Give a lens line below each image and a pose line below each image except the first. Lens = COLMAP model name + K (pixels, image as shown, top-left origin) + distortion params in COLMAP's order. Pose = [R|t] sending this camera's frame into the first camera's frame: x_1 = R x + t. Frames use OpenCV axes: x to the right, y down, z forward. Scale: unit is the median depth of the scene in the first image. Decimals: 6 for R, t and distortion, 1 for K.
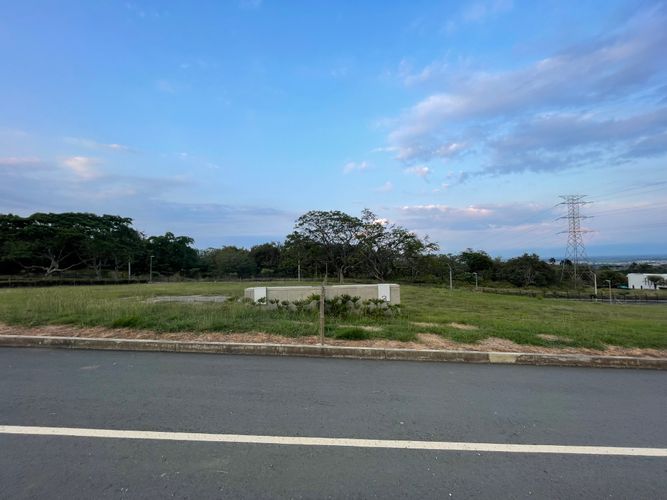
lens RADIAL K [[267.5, 0, 334.1], [0, 267.5, 260.6], [0, 0, 1]] dist [0.001973, 0.000244]
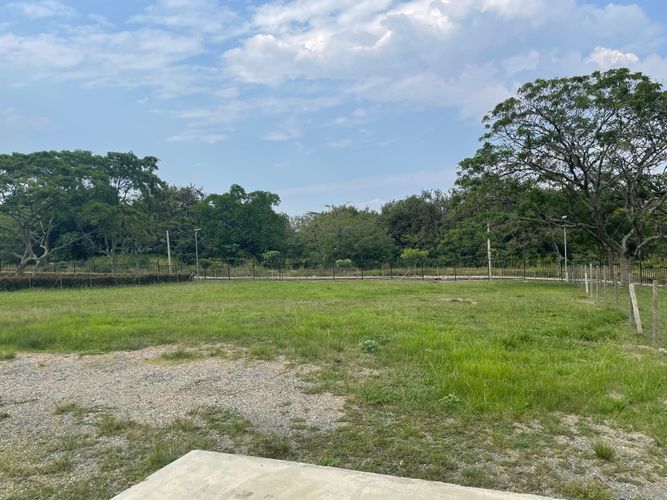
lens RADIAL K [[494.5, 0, 336.1], [0, 494.5, 262.1], [0, 0, 1]] dist [0.084275, -0.114085]
pose [[0.918563, -0.009104, -0.395170, -0.032225], [0.032400, 0.998105, 0.052318, 0.003779], [0.393944, -0.060861, 0.917117, 0.143449]]
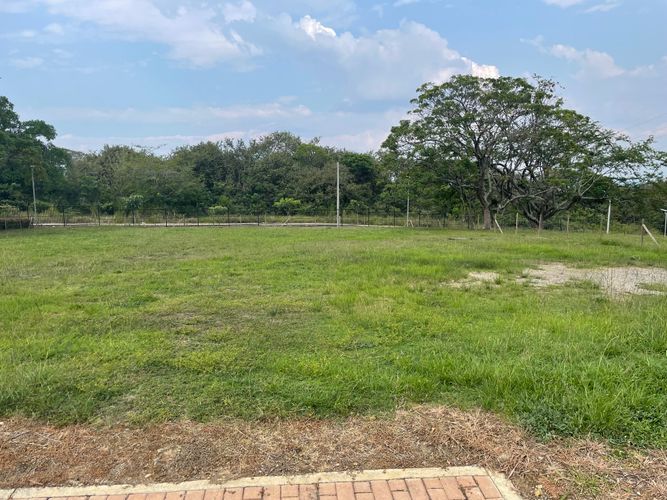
lens RADIAL K [[494.5, 0, 336.1], [0, 494.5, 262.1], [0, 0, 1]] dist [0.084275, -0.114085]
pose [[0.983971, -0.013417, 0.177821, -0.234468], [-0.015843, 0.986645, 0.162111, -0.001825], [-0.177621, -0.162330, 0.970618, 0.069129]]
